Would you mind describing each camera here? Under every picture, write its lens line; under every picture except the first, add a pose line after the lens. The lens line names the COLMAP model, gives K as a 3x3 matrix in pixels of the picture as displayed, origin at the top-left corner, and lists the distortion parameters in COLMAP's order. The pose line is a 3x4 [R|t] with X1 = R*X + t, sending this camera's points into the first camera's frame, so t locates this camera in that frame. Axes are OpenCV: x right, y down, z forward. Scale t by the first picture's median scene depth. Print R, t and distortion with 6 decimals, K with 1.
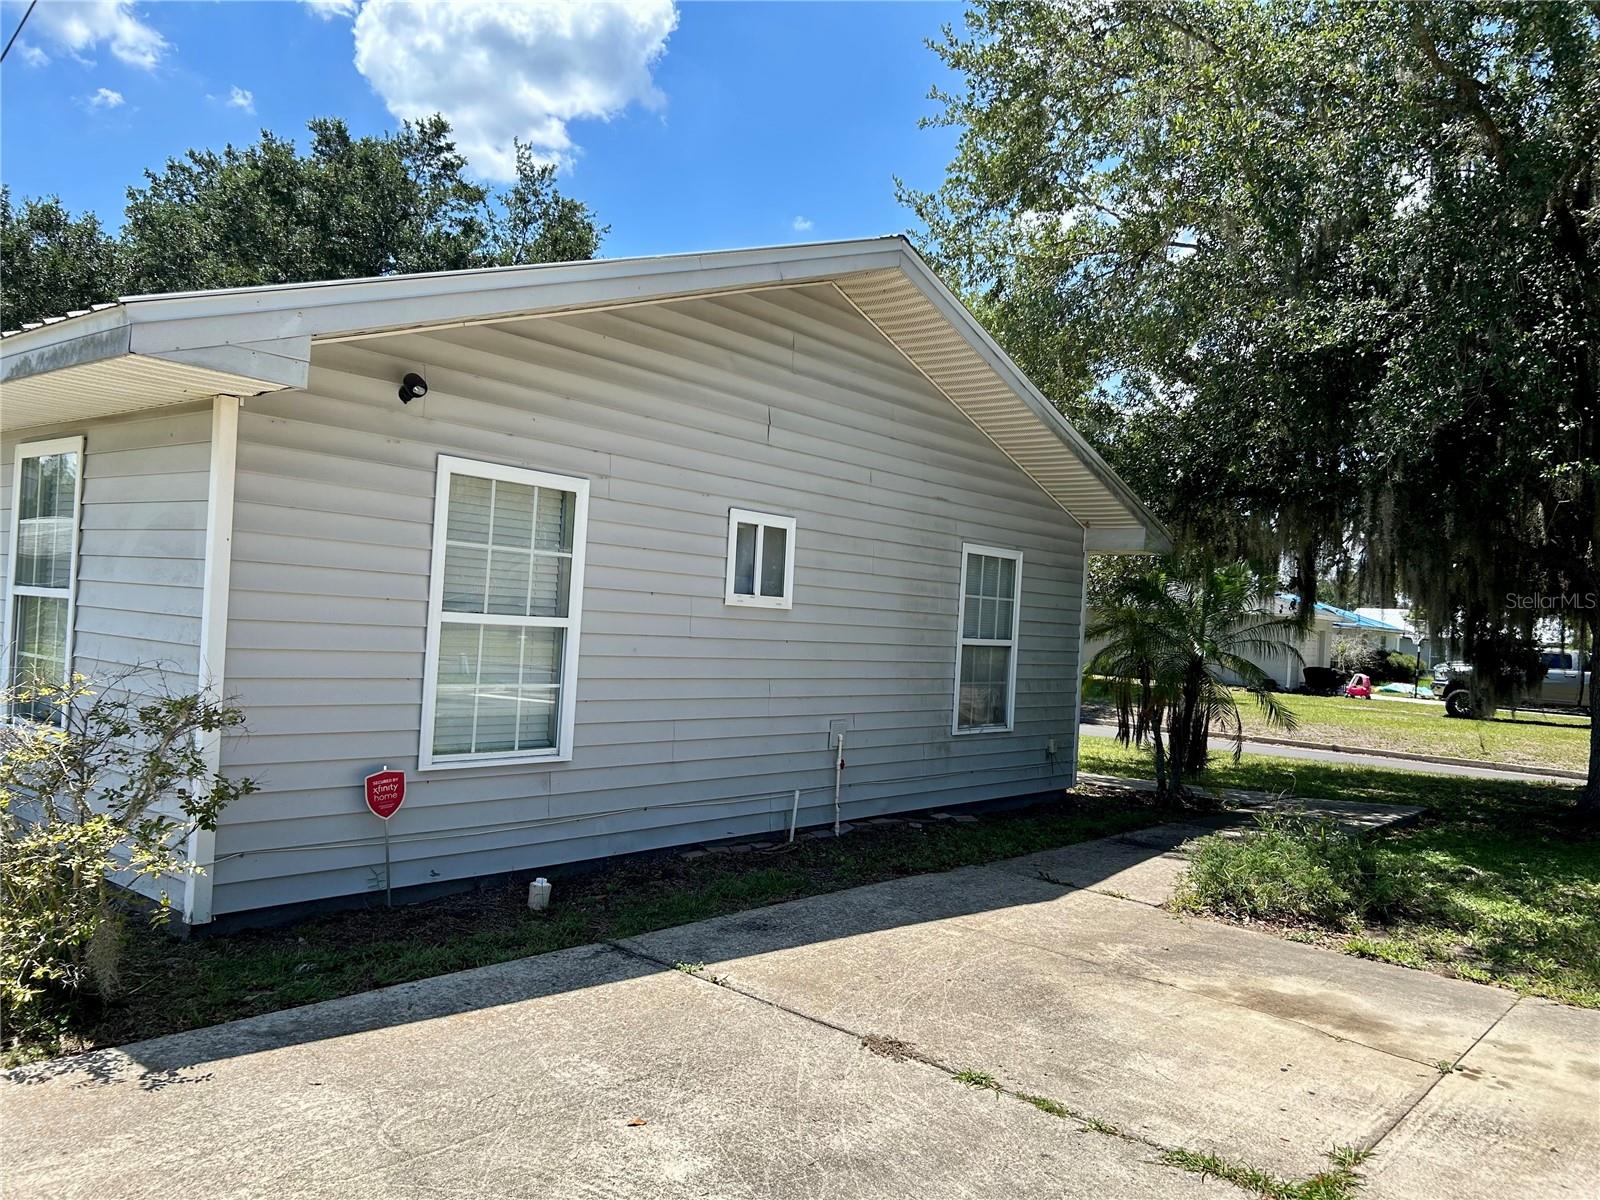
lens RADIAL K [[1204.0, 0, 808.3], [0, 1204.0, 611.3], [0, 0, 1]] dist [0.057592, -0.064974]
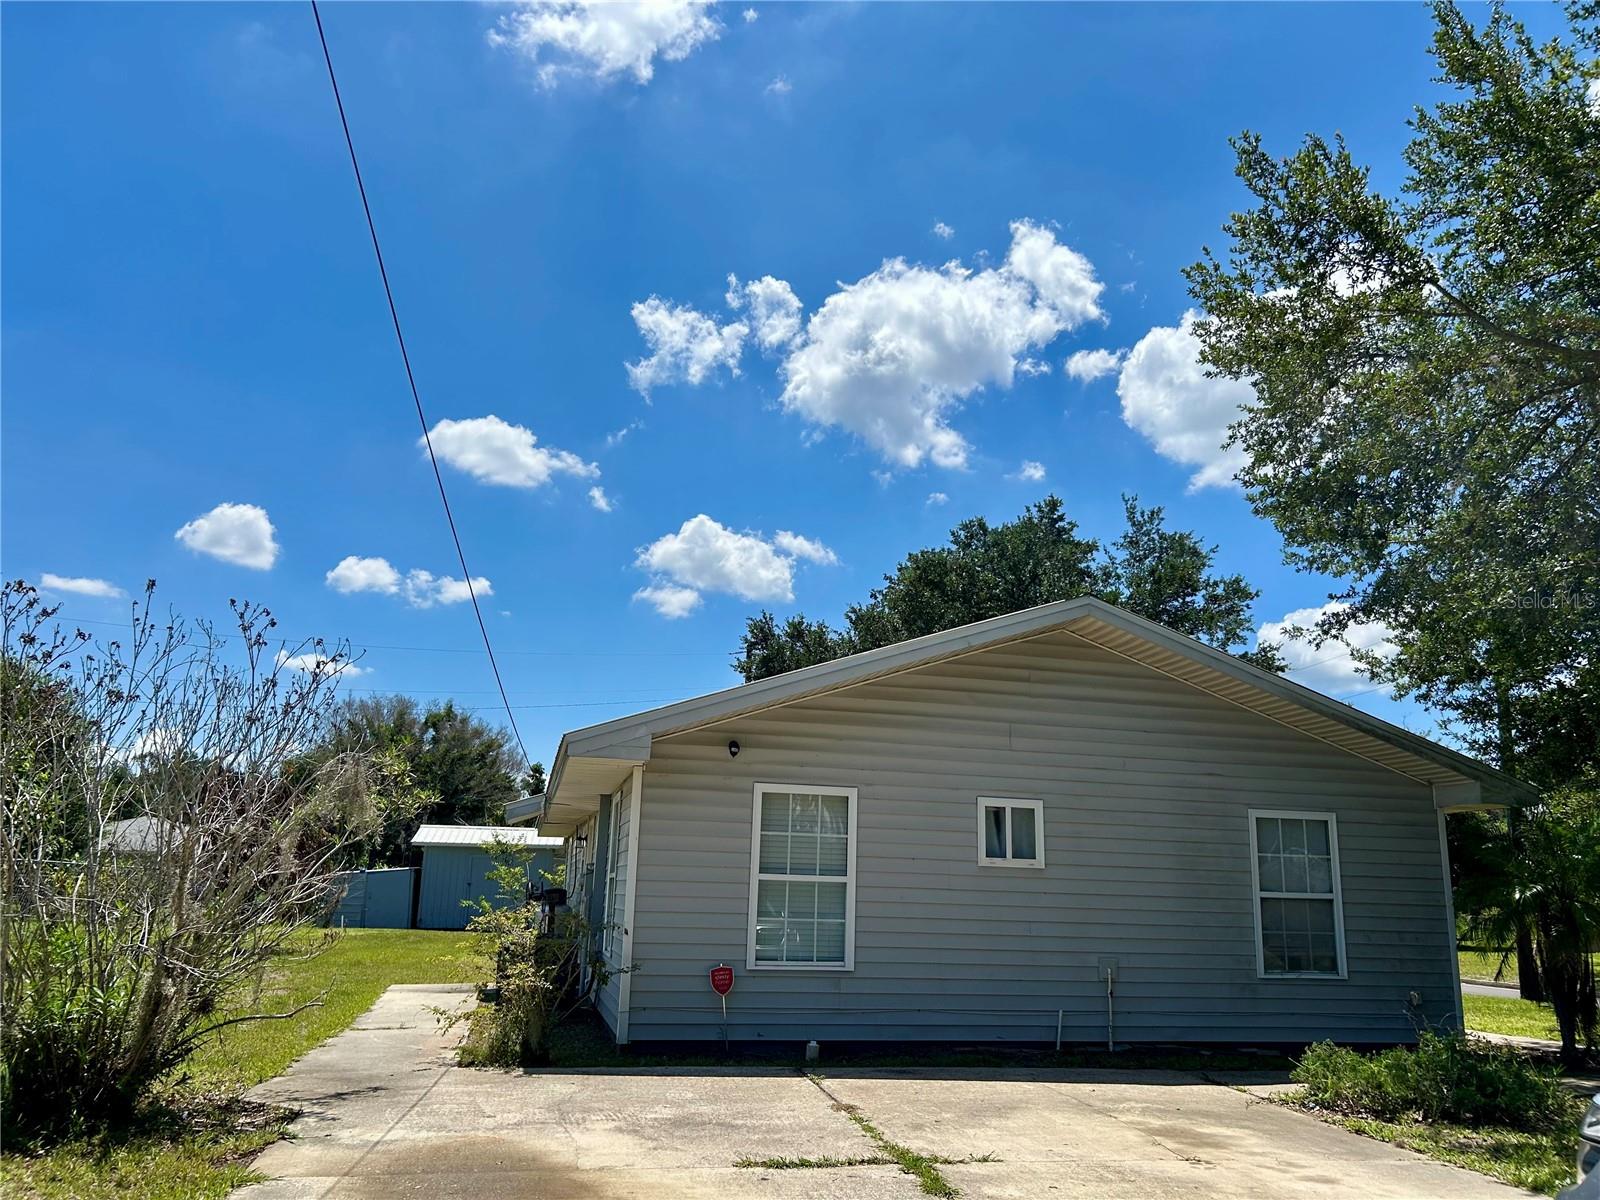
lens RADIAL K [[1206.8, 0, 809.9], [0, 1206.8, 598.9], [0, 0, 1]] dist [0.073202, -0.109538]
pose [[0.794915, -0.180420, -0.579274, 0.566875], [0.024743, 0.963608, -0.266171, 0.057623], [0.606216, 0.197250, 0.770451, -0.253771]]
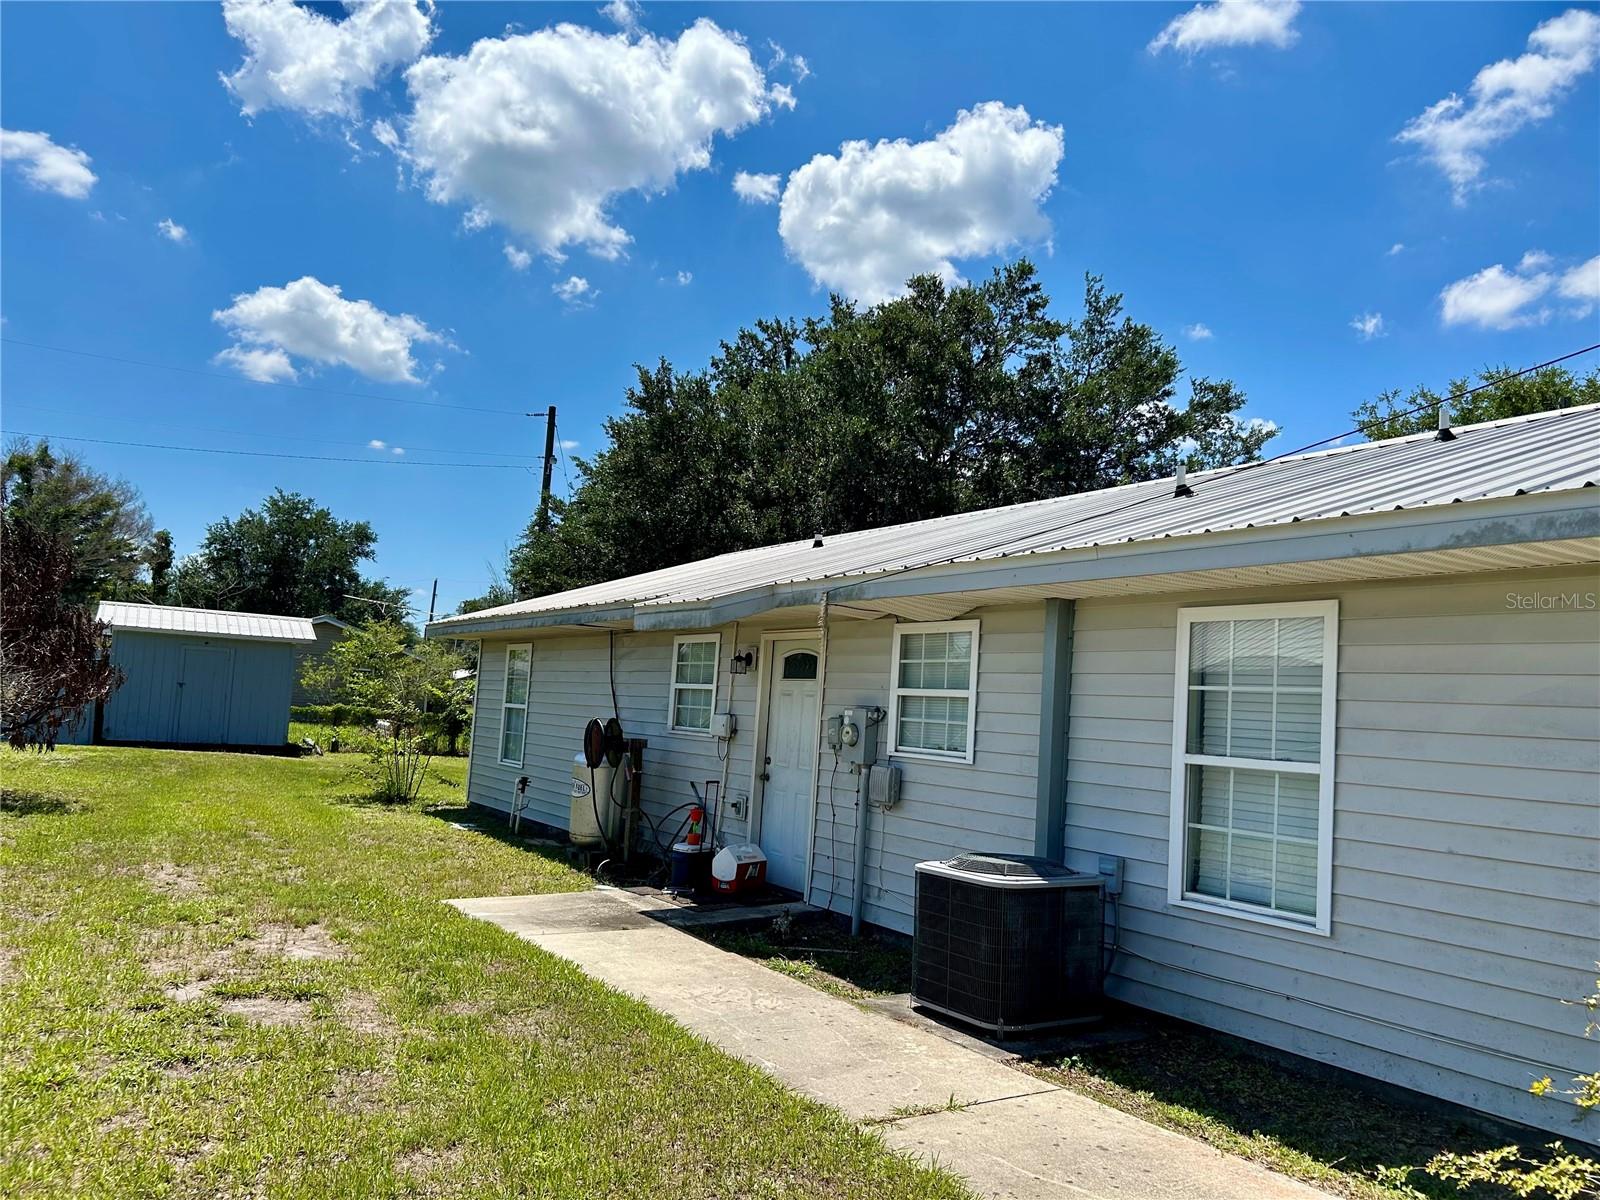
lens RADIAL K [[1204.0, 0, 808.3], [0, 1204.0, 611.3], [0, 0, 1]] dist [0.057592, -0.064974]
pose [[0.951780, -0.027239, -0.305569, -0.486587], [-0.002554, 0.995312, -0.096679, -0.031011], [0.306770, 0.092797, 0.947249, -0.002752]]
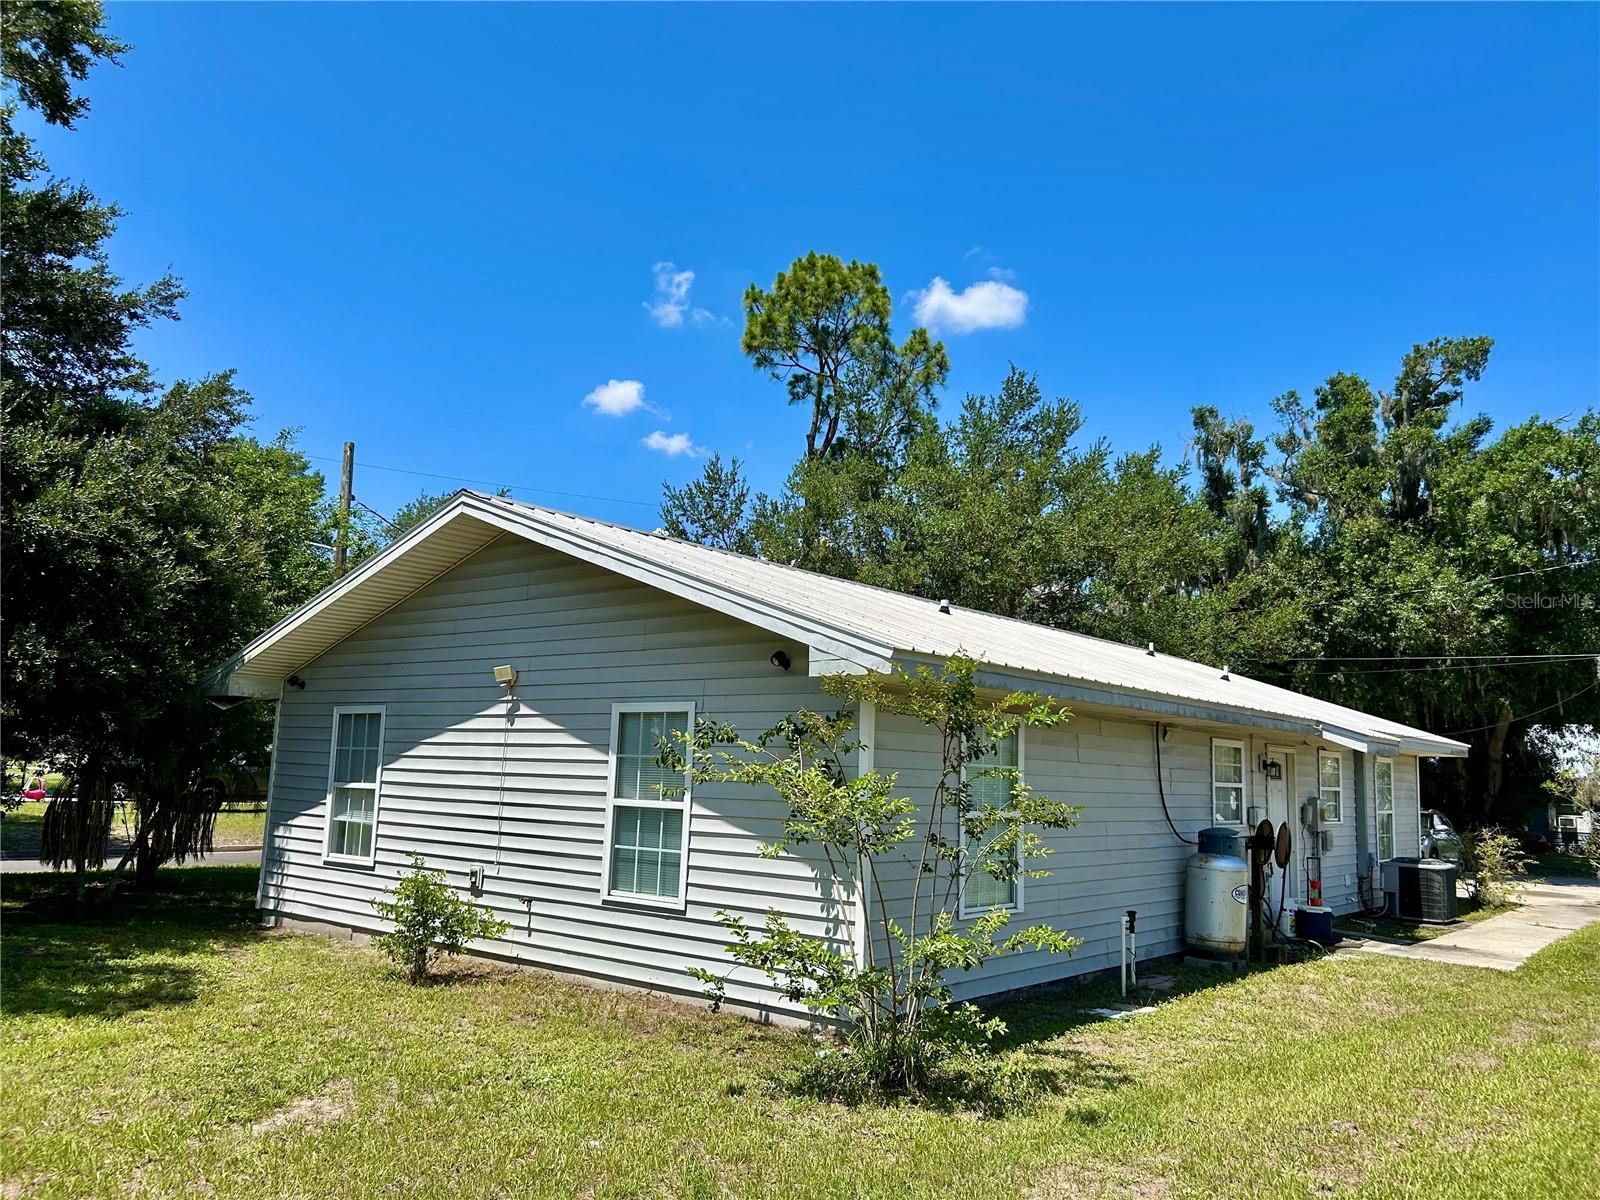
lens RADIAL K [[1204.0, 0, 808.3], [0, 1204.0, 611.3], [0, 0, 1]] dist [0.057592, -0.064974]
pose [[-0.001293, 0.087731, 0.996143, -2.848483], [-0.041531, 0.995280, -0.087709, -0.154131], [-0.999136, -0.041484, 0.002356, 2.000966]]
